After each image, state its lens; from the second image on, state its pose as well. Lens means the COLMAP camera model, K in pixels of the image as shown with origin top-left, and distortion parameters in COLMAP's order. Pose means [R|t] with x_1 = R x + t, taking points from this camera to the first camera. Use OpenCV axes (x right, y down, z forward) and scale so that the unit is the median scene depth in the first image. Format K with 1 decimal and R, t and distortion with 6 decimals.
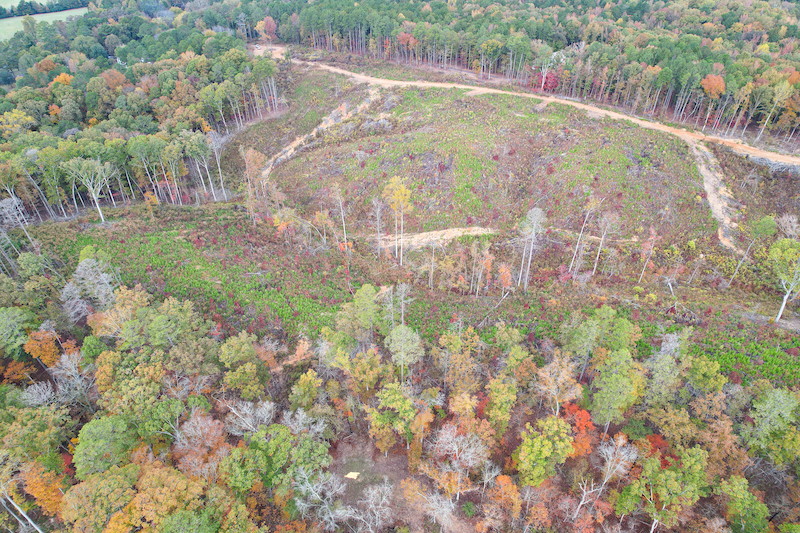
lens RADIAL K [[513.4, 0, 400.4], [0, 513.4, 265.9], [0, 0, 1]] dist [-0.063715, 0.062987]
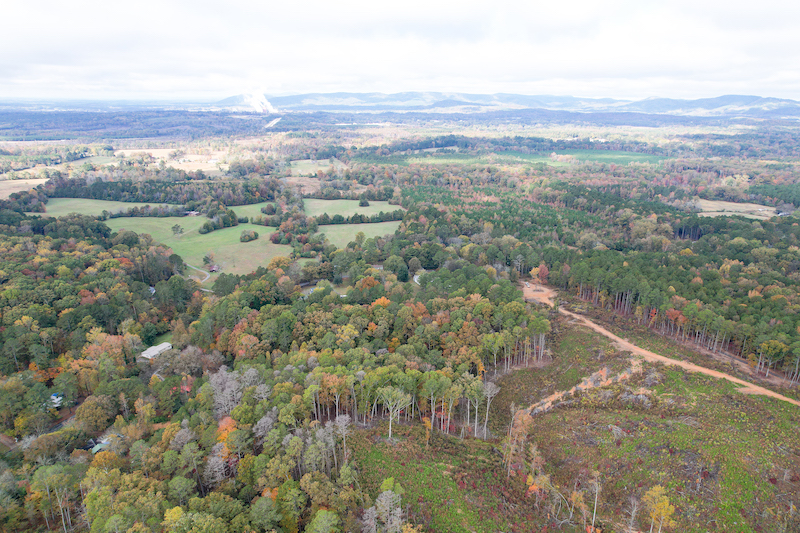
lens RADIAL K [[513.4, 0, 401.2], [0, 513.4, 265.4], [0, 0, 1]] dist [-0.063715, 0.062987]
pose [[0.890903, 0.145043, -0.430411, -0.066341], [-0.284843, 0.916545, -0.280729, -0.097786], [0.353773, 0.372702, 0.857868, -0.160721]]
